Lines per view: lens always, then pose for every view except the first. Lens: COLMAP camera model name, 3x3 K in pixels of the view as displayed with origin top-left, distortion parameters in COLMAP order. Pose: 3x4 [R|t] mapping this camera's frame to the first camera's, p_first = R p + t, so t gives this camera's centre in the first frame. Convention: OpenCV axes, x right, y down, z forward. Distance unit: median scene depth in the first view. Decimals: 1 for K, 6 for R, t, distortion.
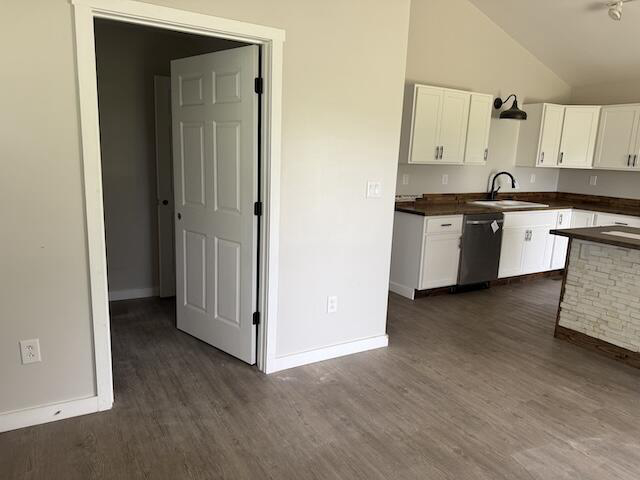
lens RADIAL K [[450.5, 0, 320.0], [0, 450.5, 240.0], [0, 0, 1]] dist [0.103421, -0.133258]
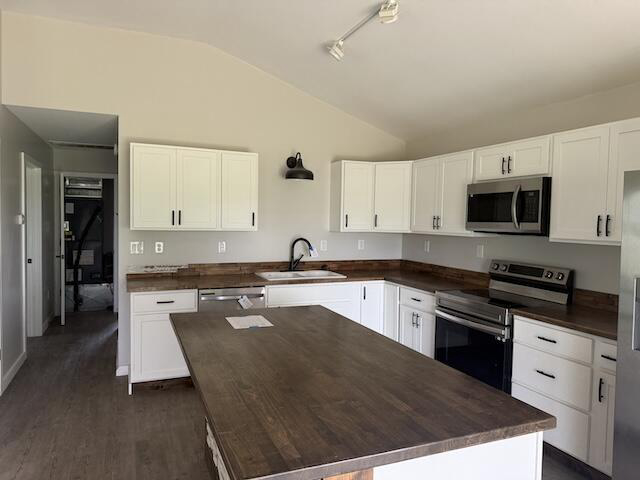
lens RADIAL K [[442.3, 0, 320.0], [0, 442.3, 240.0], [0, 0, 1]] dist [-0.007559, -0.005098]
pose [[0.990750, -0.014943, -0.134875, 0.558634], [-0.004557, 0.989694, -0.143126, -0.025778], [0.135624, 0.142417, 0.980471, 0.188117]]
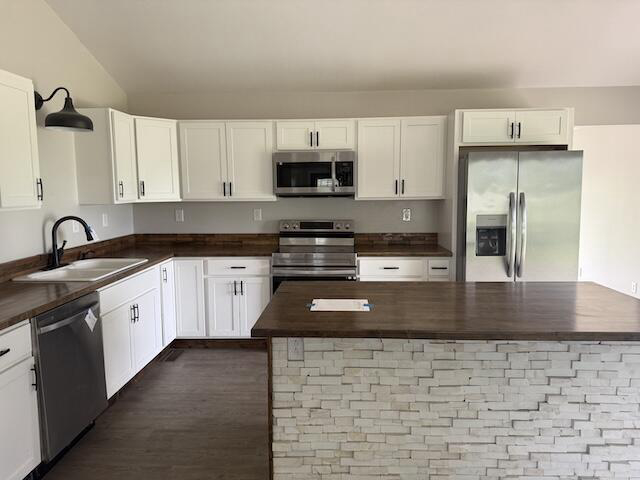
lens RADIAL K [[450.5, 0, 320.0], [0, 450.5, 240.0], [0, 0, 1]] dist [0.103421, -0.133258]
pose [[0.545562, -0.140743, 0.826168, 0.083763], [0.186523, 0.981464, 0.044028, -0.085108], [-0.817051, 0.130079, 0.561701, 0.406404]]
